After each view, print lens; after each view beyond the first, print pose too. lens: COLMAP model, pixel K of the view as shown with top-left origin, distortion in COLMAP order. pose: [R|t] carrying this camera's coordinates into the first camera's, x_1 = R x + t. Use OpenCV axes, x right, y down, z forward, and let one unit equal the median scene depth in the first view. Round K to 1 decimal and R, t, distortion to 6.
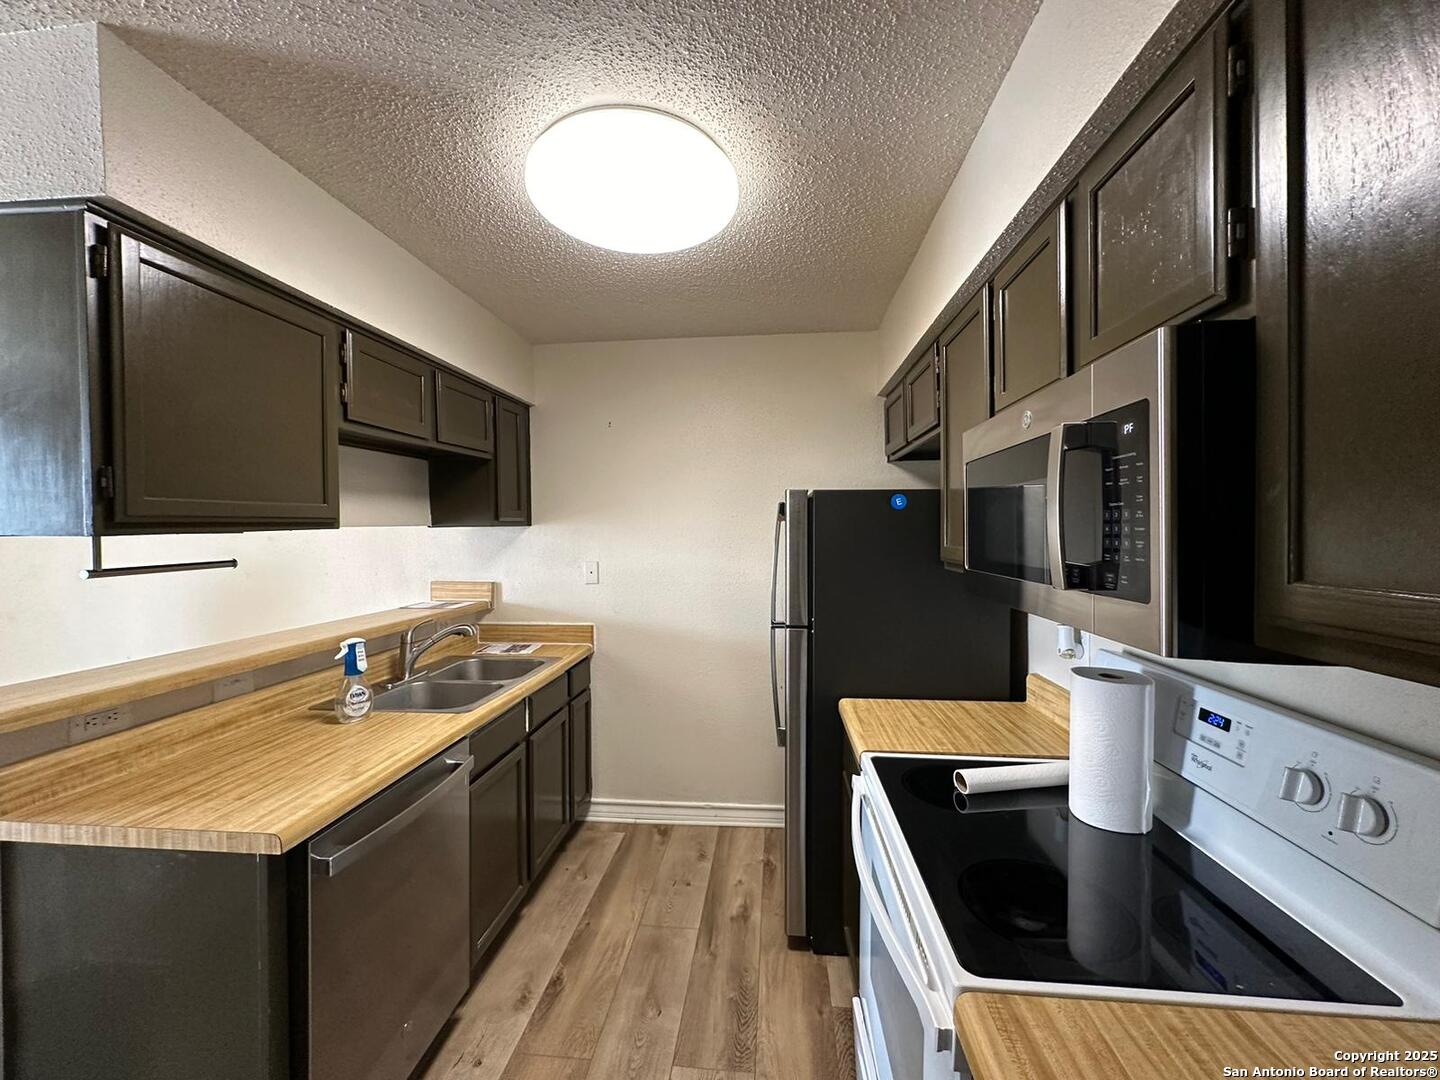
lens RADIAL K [[573.8, 0, 723.9], [0, 573.8, 537.7], [0, 0, 1]] dist [0.000793, 0.000383]
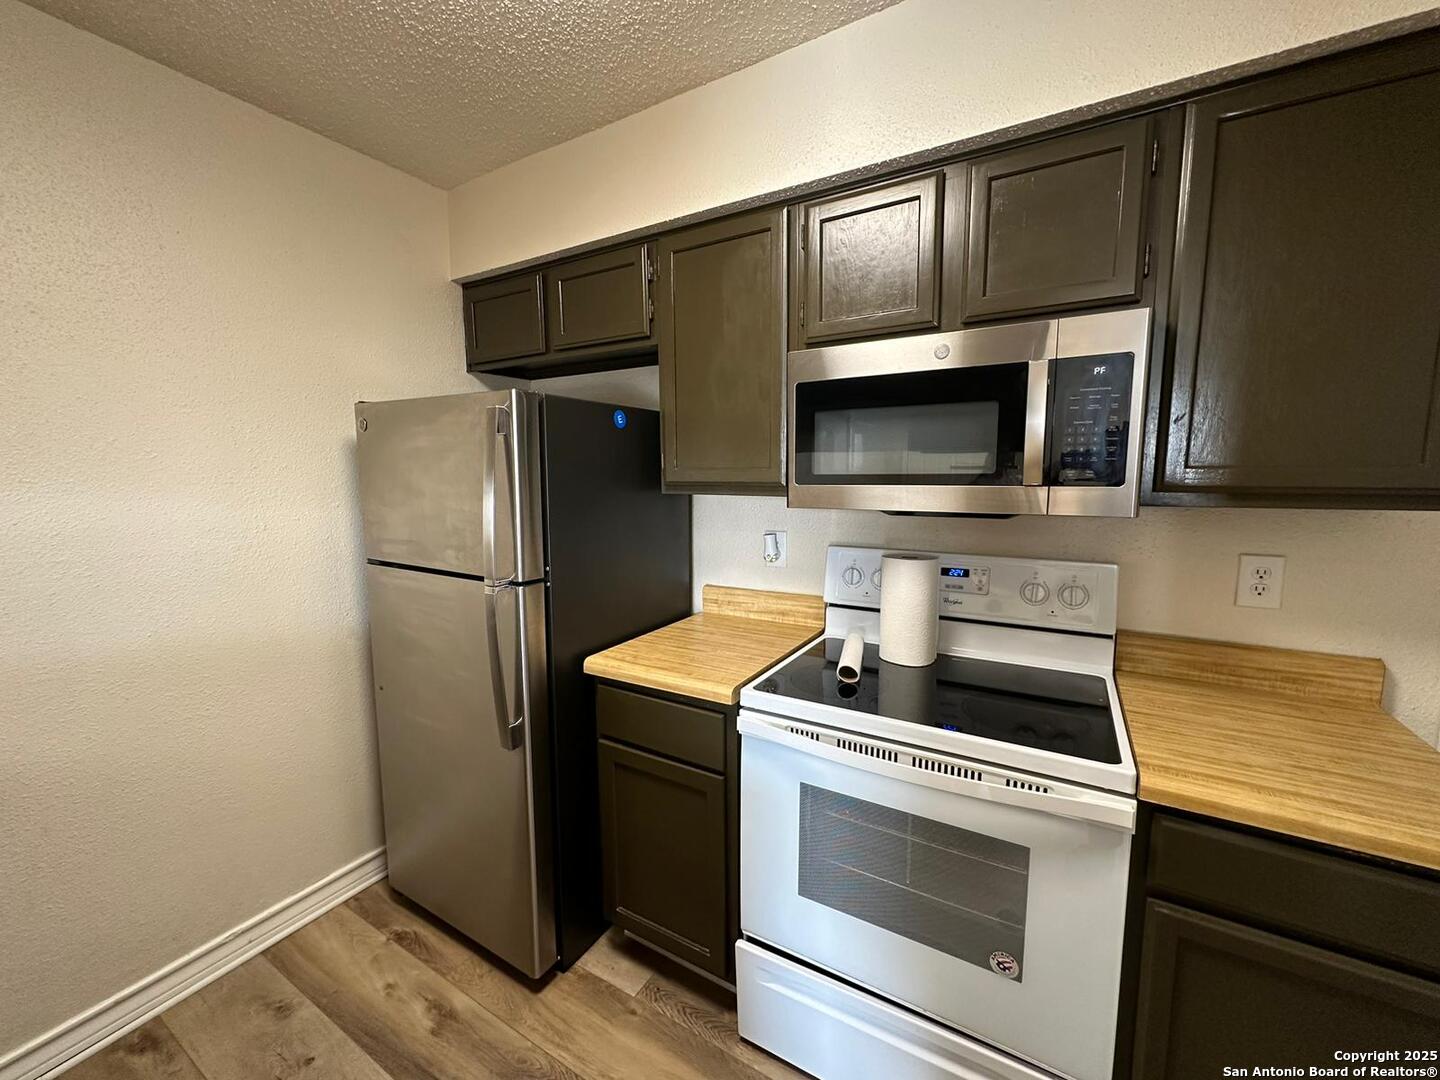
lens RADIAL K [[573.8, 0, 718.9], [0, 573.8, 537.1], [0, 0, 1]] dist [0.000793, 0.000383]
pose [[0.438282, -0.099963, 0.893262, -0.412746], [0.016194, 0.994513, 0.103348, 0.025957], [-0.898692, -0.030830, 0.437496, 0.460456]]
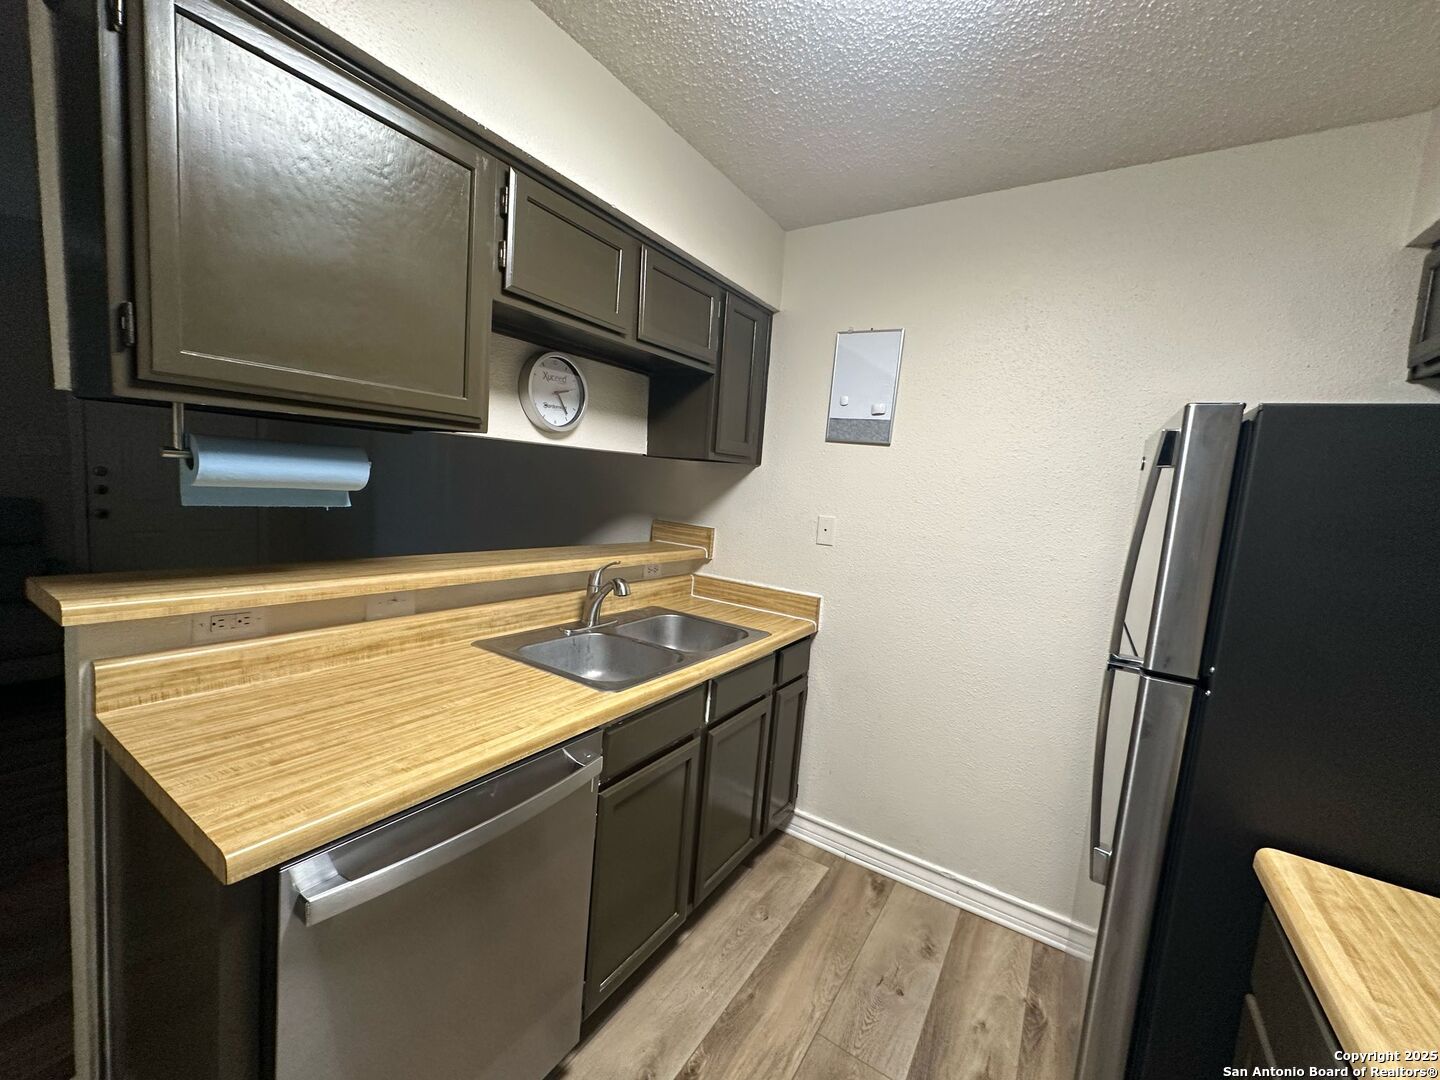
lens RADIAL K [[573.8, 0, 719.7], [0, 573.8, 540.7], [0, 0, 1]] dist [0.000793, 0.000383]
pose [[0.883907, 0.123203, -0.451142, -0.010999], [-0.091075, 0.991553, 0.092344, 0.024339], [0.458708, -0.040535, 0.887662, 0.366194]]
